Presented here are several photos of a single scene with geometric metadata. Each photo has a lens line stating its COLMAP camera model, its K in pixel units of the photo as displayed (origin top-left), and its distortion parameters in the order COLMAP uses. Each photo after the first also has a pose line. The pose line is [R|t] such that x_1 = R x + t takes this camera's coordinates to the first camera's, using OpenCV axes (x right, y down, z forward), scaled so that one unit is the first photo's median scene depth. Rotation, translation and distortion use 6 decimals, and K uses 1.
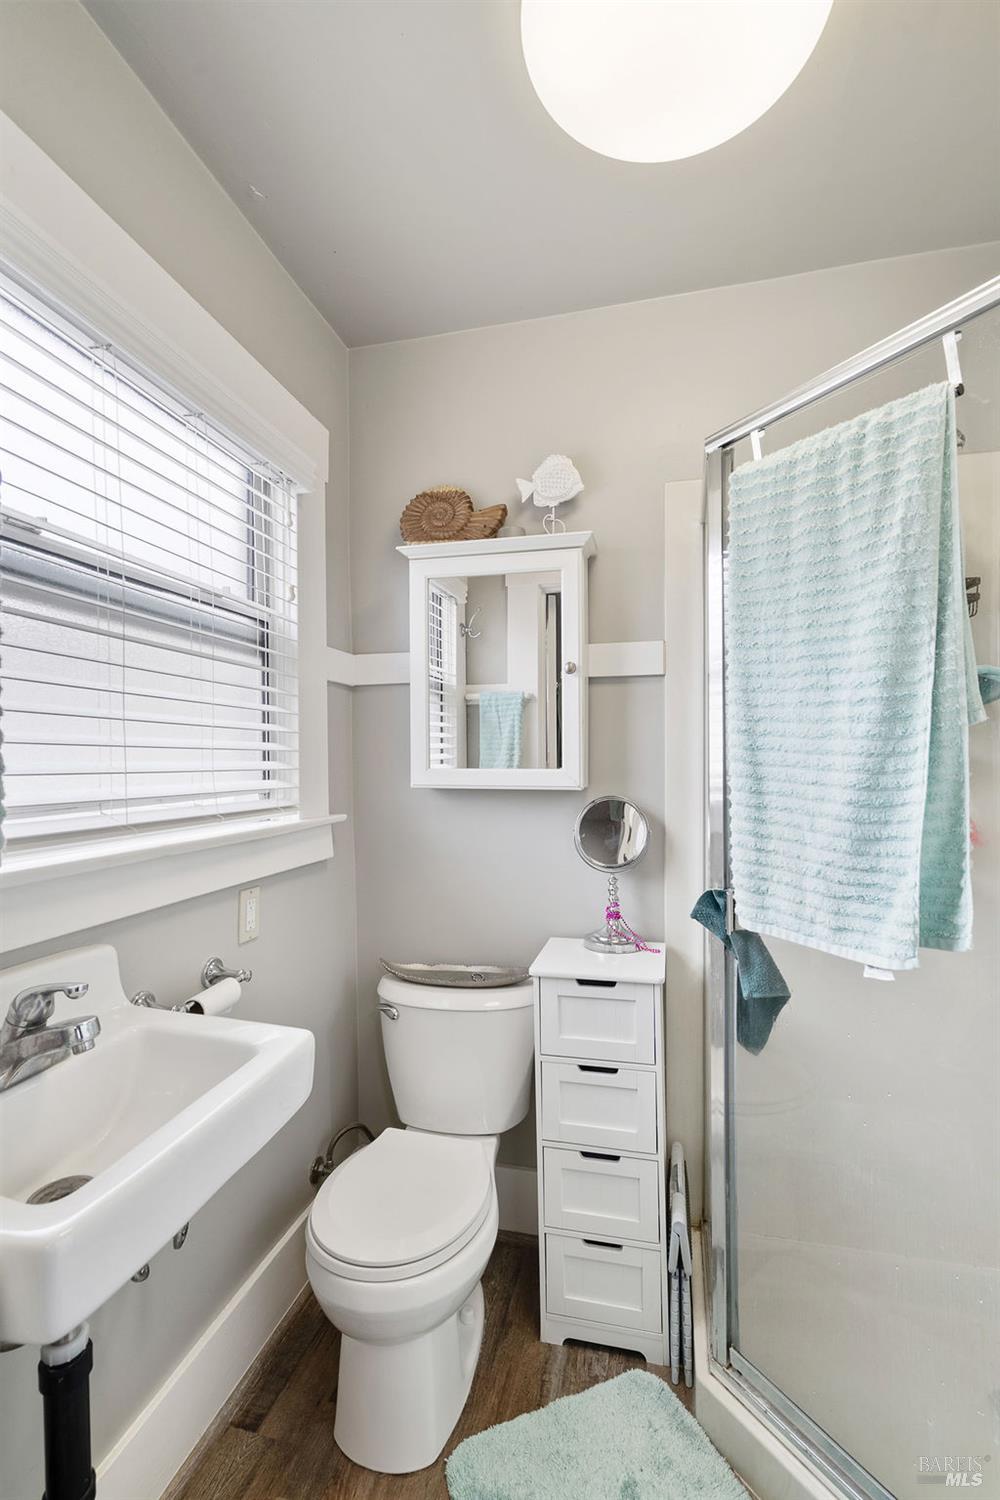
lens RADIAL K [[682.7, 0, 500.0], [0, 682.7, 750.0], [0, 0, 1]] dist [-0.000794, 0.000182]
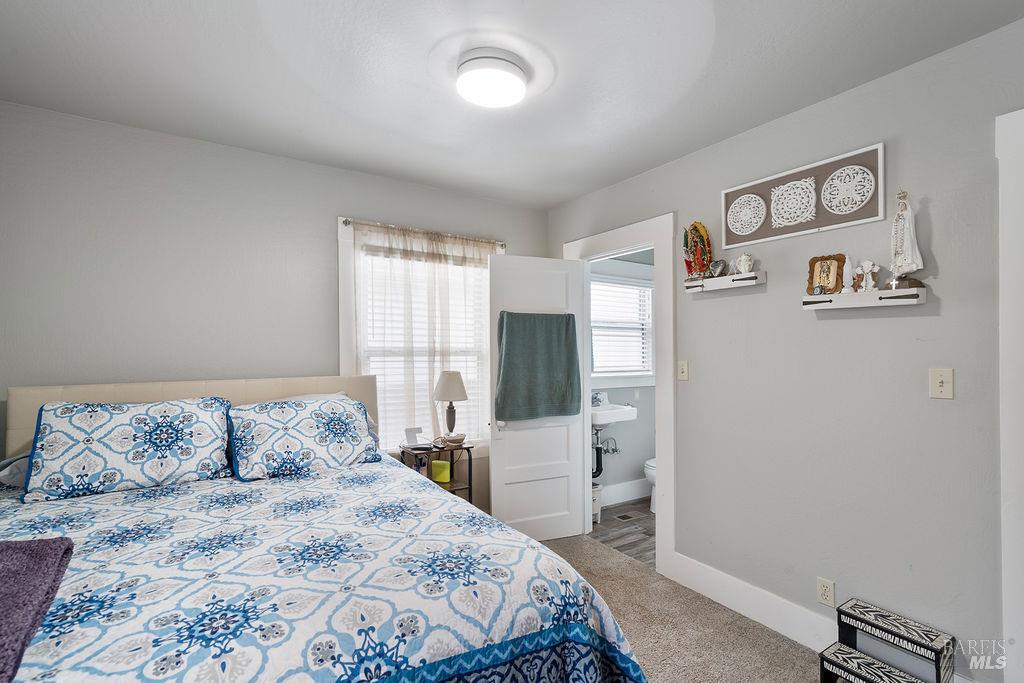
lens RADIAL K [[466.0, 0, 510.5], [0, 466.0, 346.4], [0, 0, 1]] dist [-0.000794, 0.000182]
pose [[0.707013, 0.013872, -0.707064, 1.076677], [-0.000713, 0.999821, 0.018903, -0.110681], [0.707200, -0.012861, 0.706896, -1.544362]]
